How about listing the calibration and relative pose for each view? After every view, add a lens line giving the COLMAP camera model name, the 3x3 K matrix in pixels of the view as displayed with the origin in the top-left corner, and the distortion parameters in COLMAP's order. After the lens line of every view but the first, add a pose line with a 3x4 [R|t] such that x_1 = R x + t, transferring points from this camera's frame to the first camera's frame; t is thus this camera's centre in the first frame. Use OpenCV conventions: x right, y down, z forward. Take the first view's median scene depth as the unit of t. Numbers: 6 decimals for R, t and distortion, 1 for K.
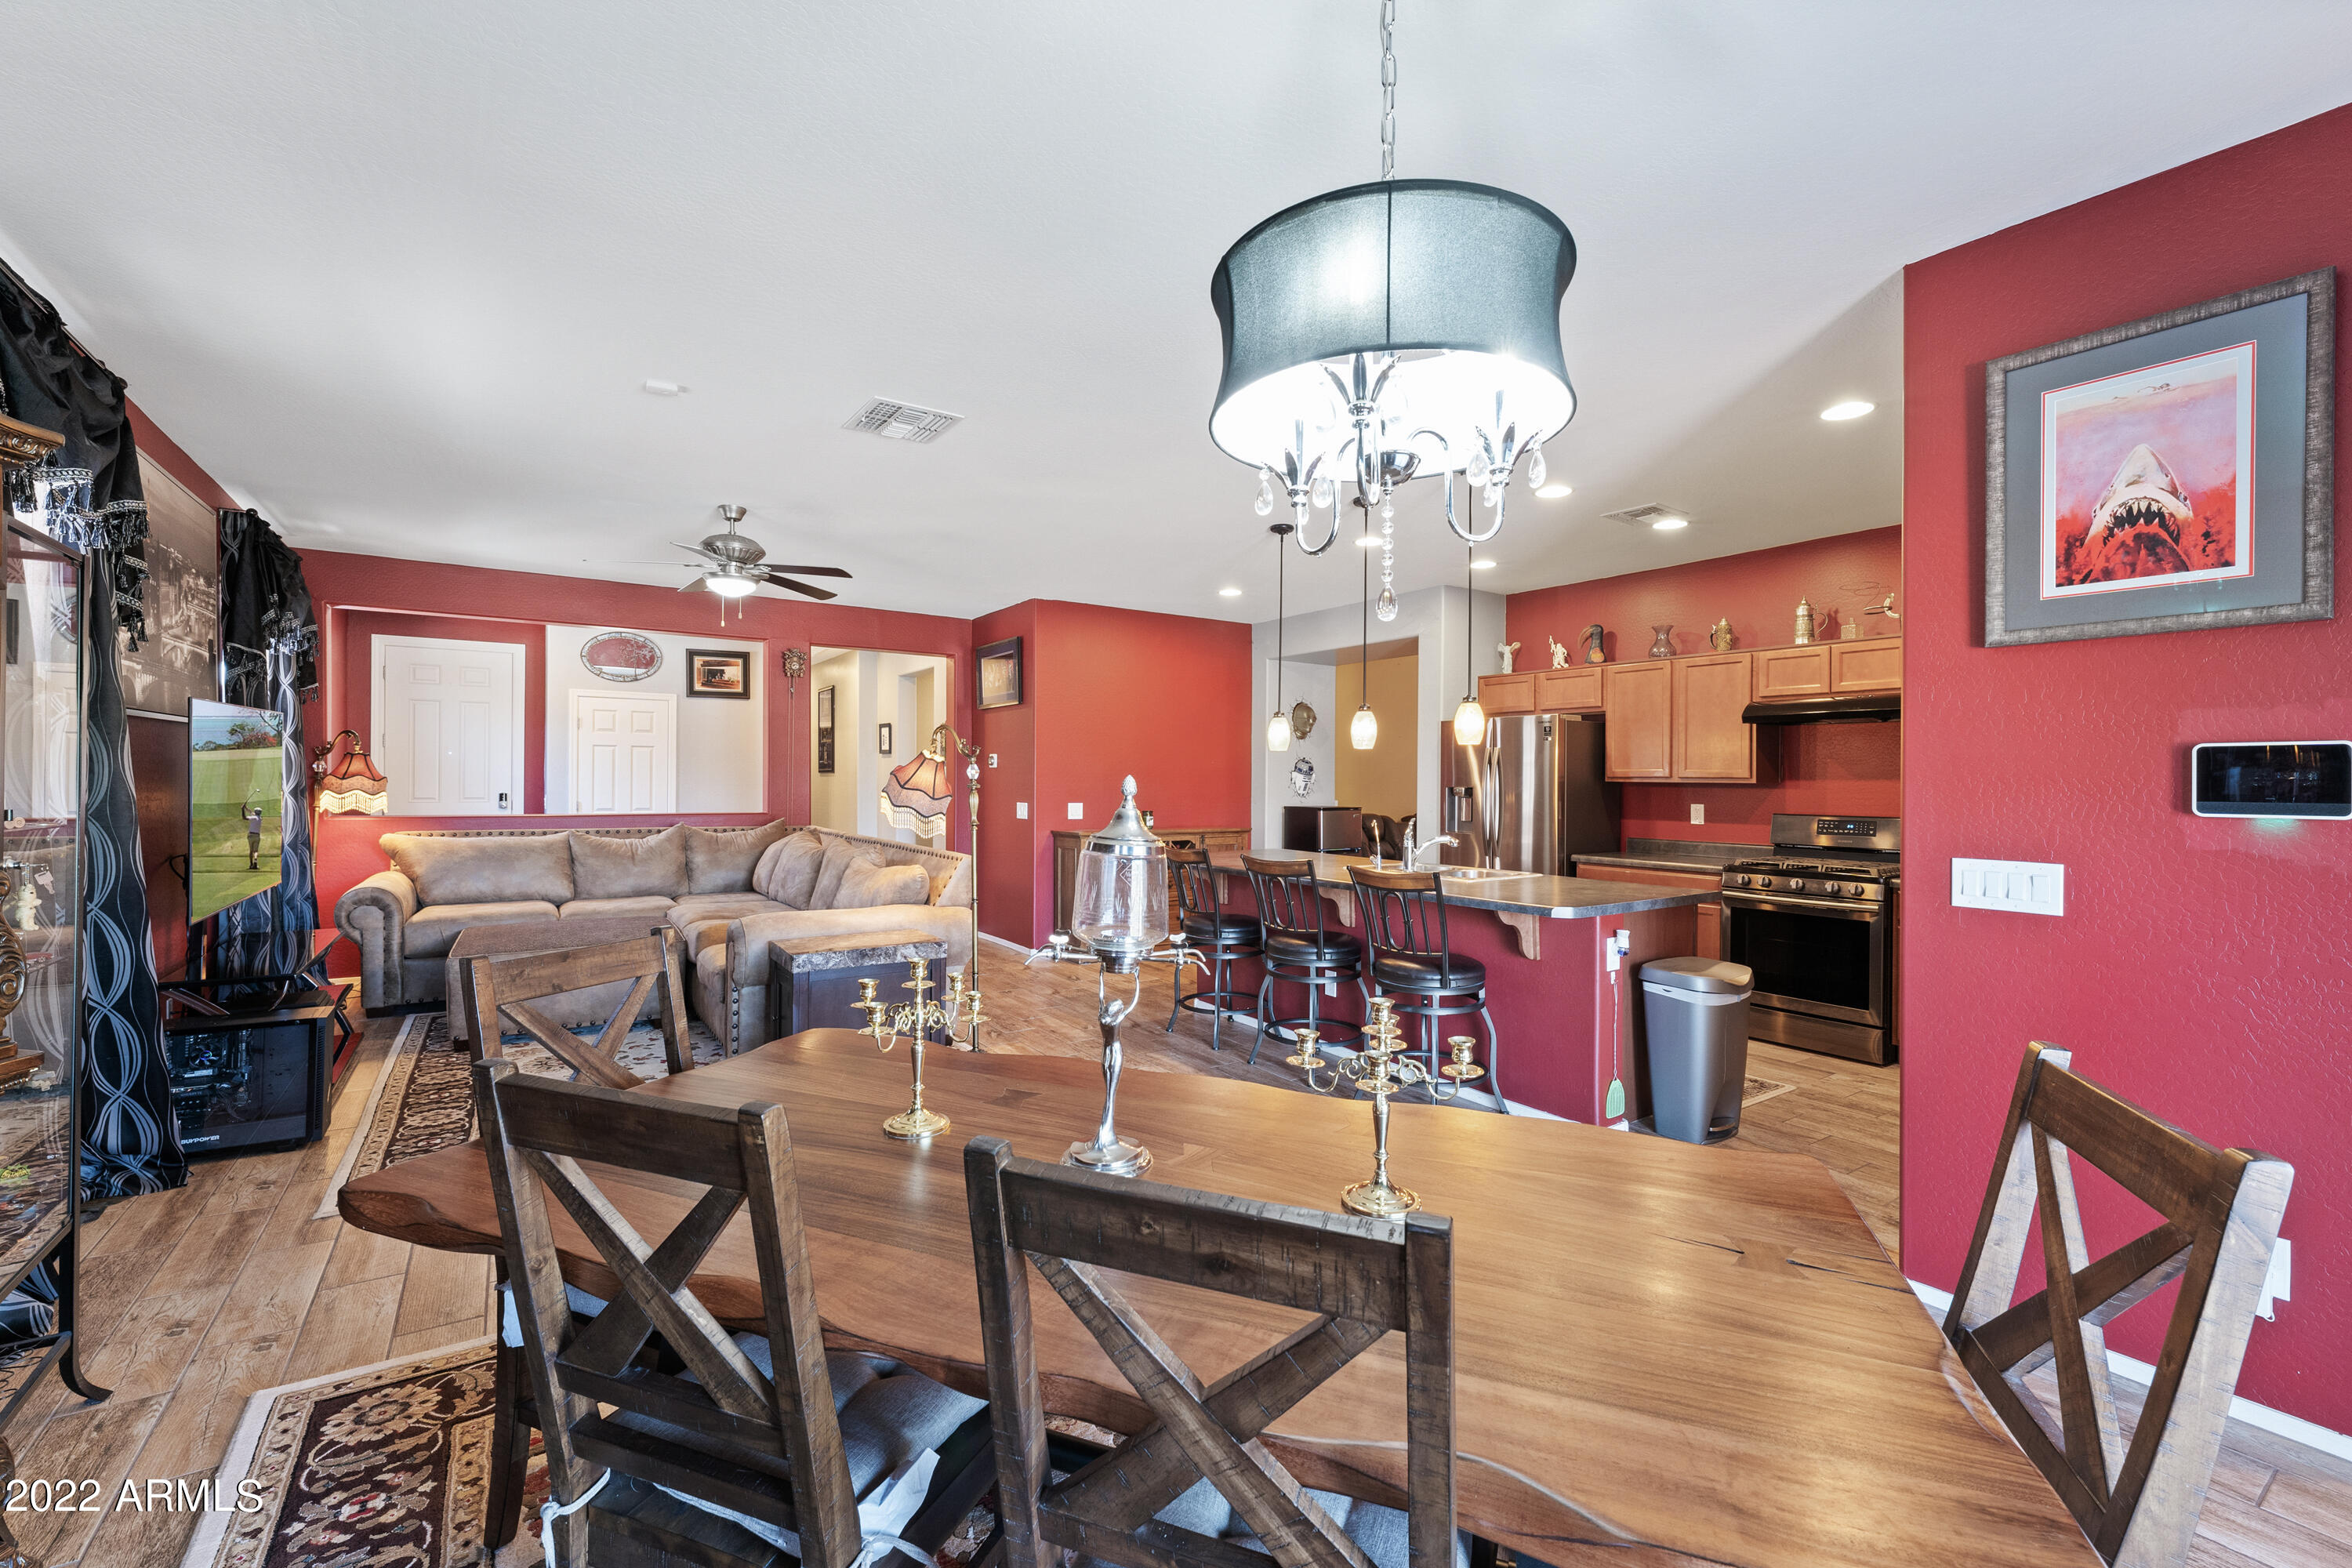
lens RADIAL K [[968.5, 0, 1166.8], [0, 968.5, 777.4], [0, 0, 1]] dist [0.001085, 0.000077]
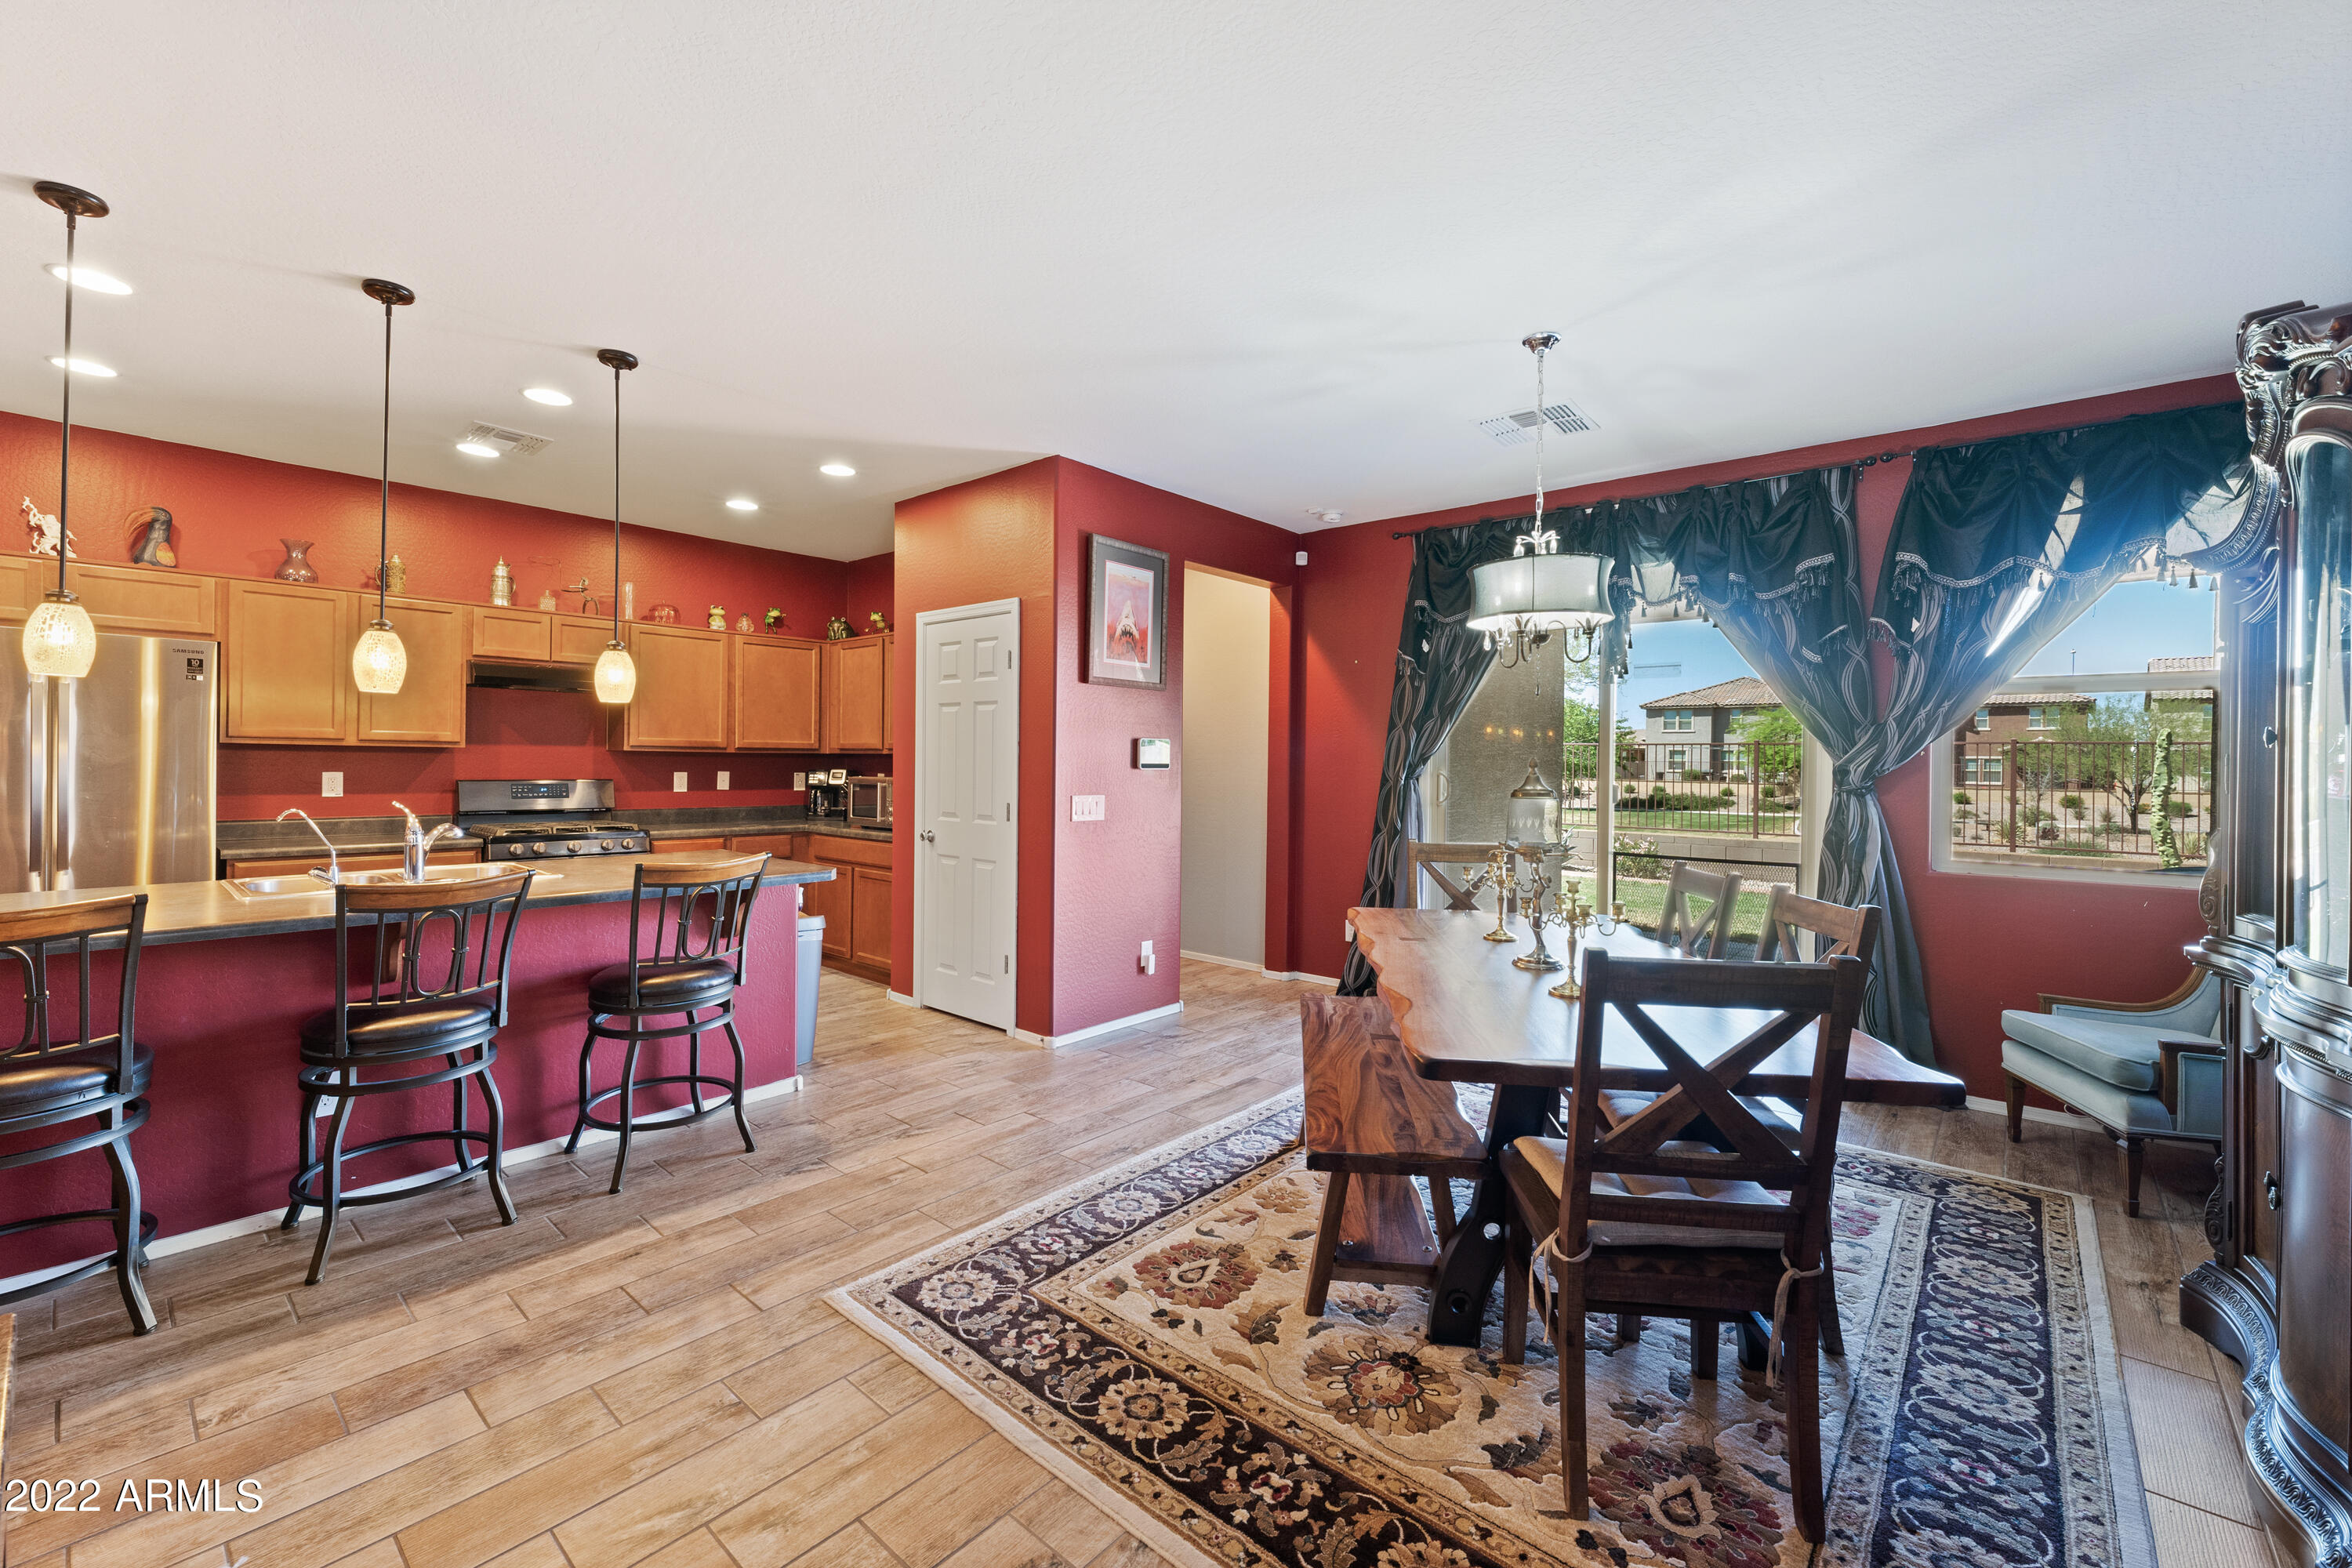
lens RADIAL K [[966.1, 0, 1170.0], [0, 966.1, 756.4], [0, 0, 1]] dist [0.006342, 0.000016]
pose [[-0.253289, -0.006785, 0.967367, -0.480300], [-0.016688, 0.999857, 0.002643, 0.001140], [-0.967247, -0.015474, -0.253366, 0.616513]]
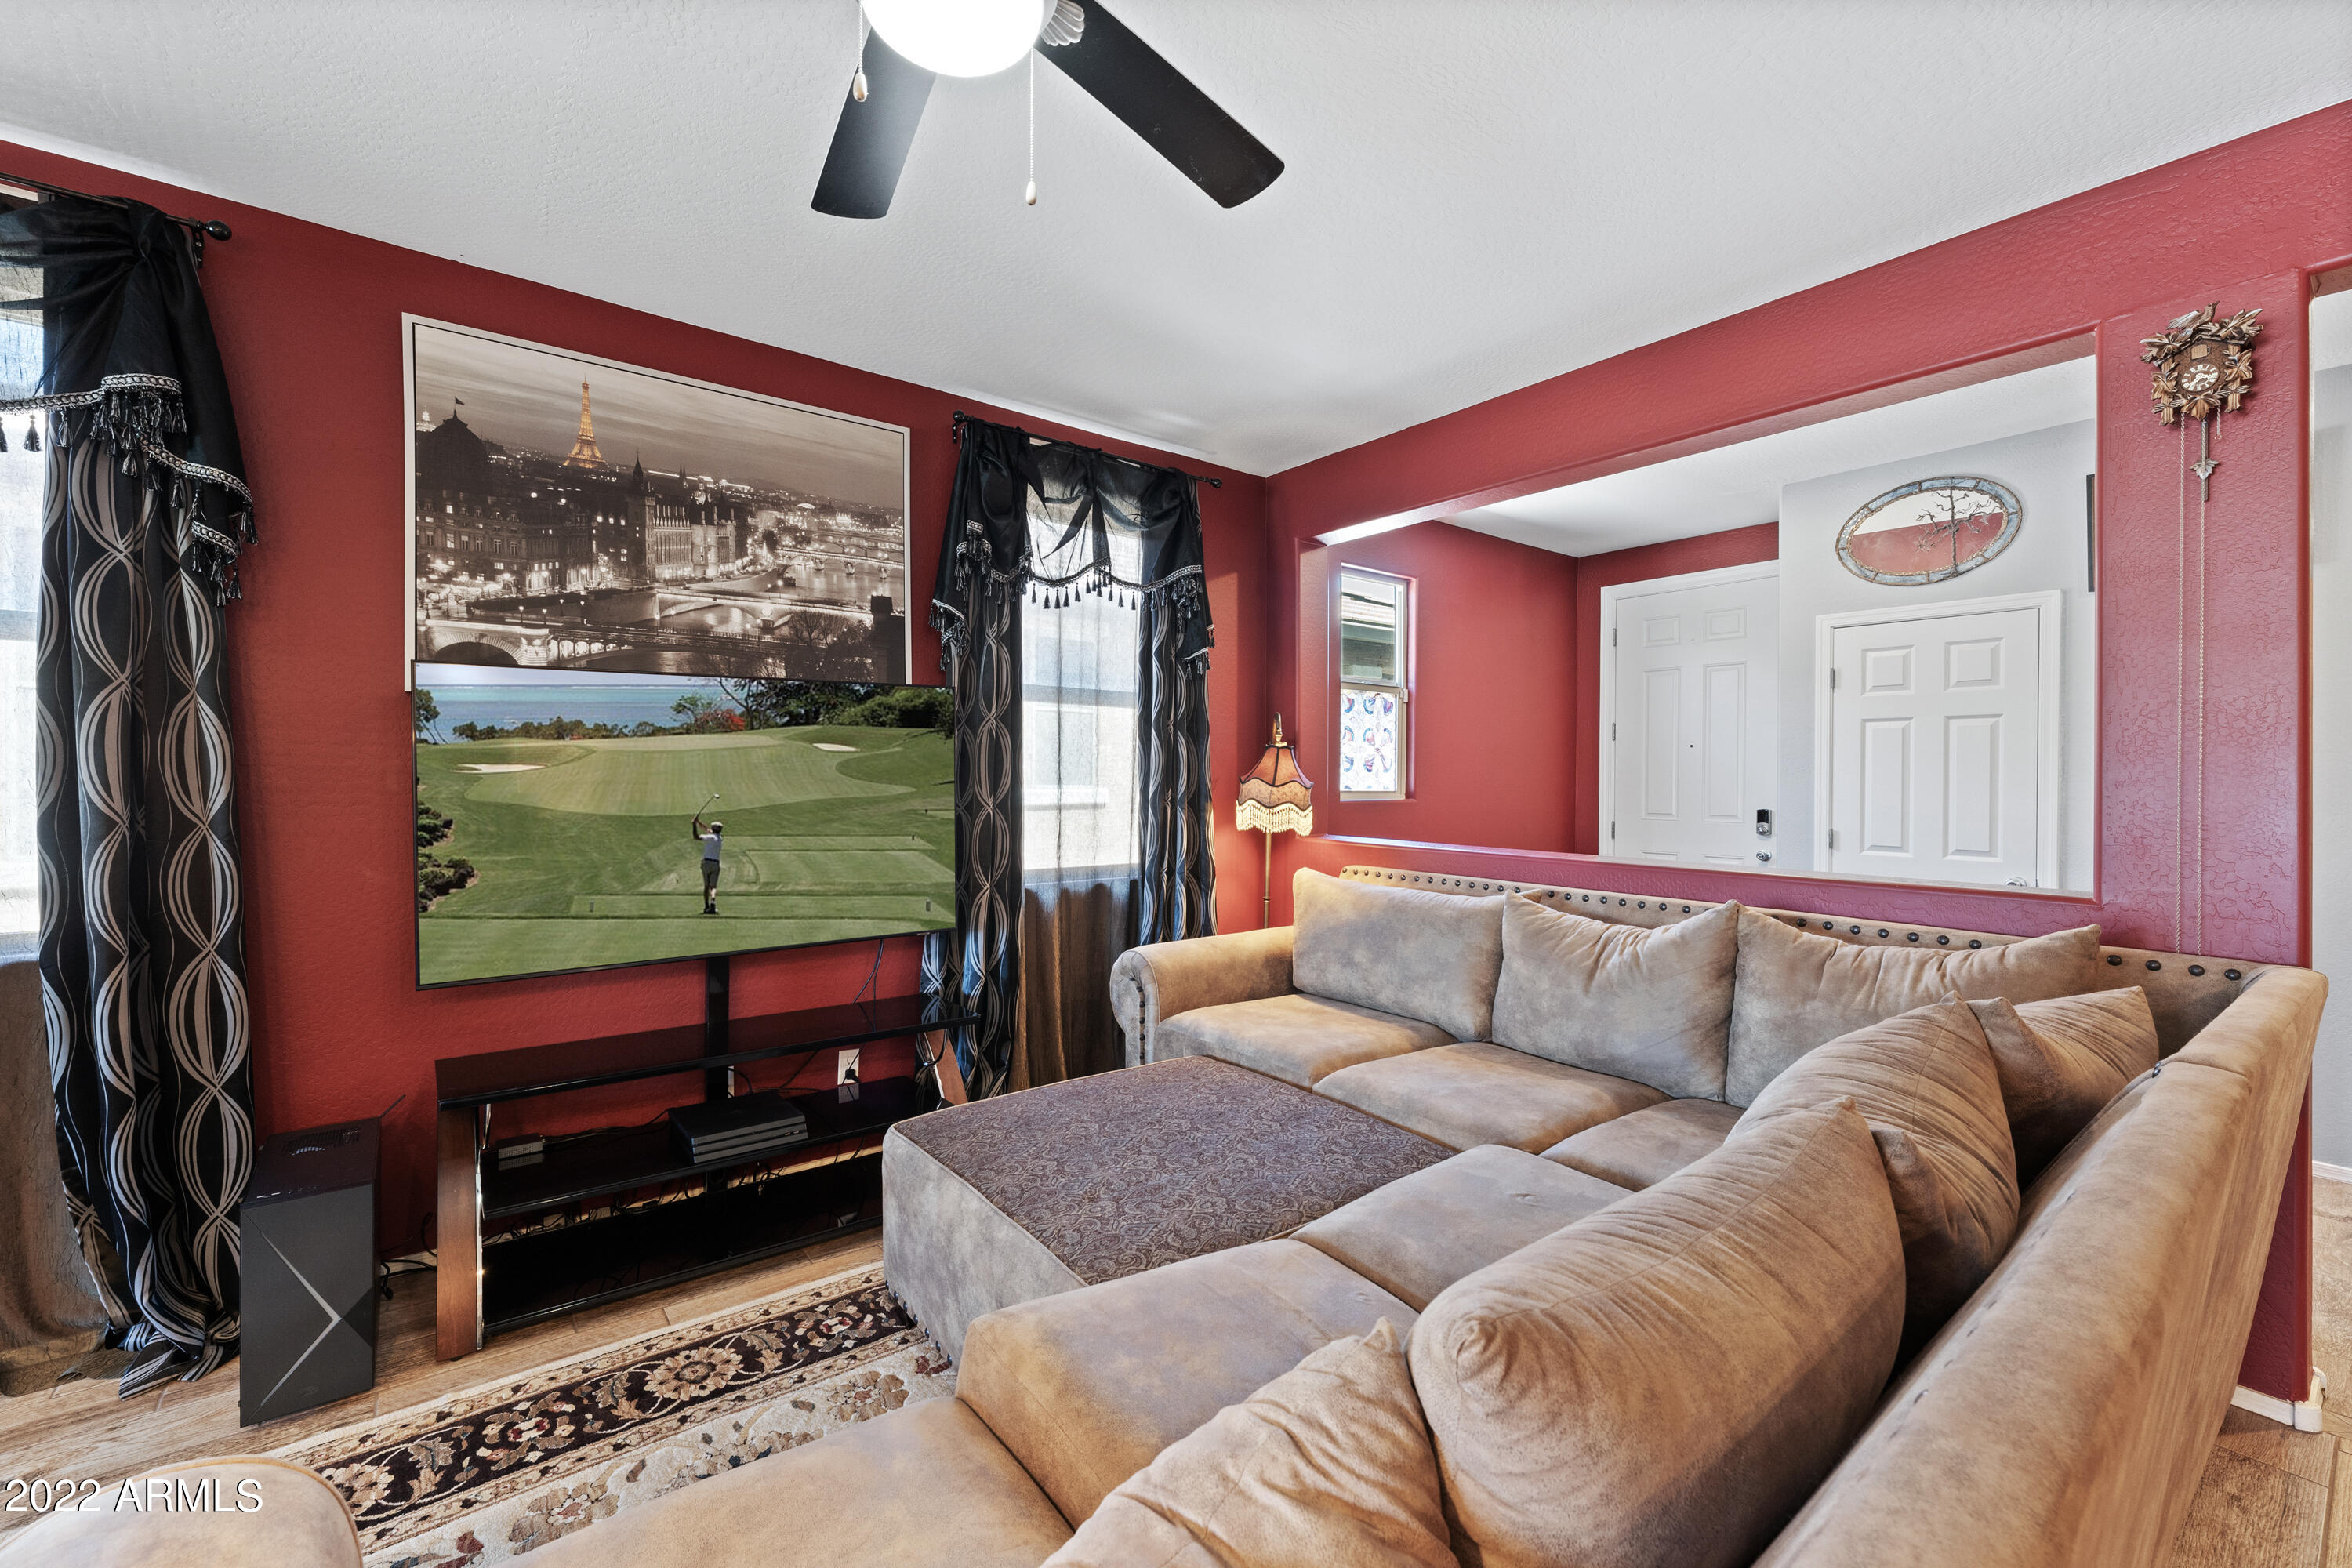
lens RADIAL K [[955.3, 0, 1167.2], [0, 955.3, 782.9], [0, 0, 1]] dist [0.000731, -0.000375]
pose [[0.067066, -0.001856, -0.997747, -0.195934], [-0.003405, 0.999992, -0.002089, 0.003291], [0.997743, 0.003537, 0.067059, 1.003578]]
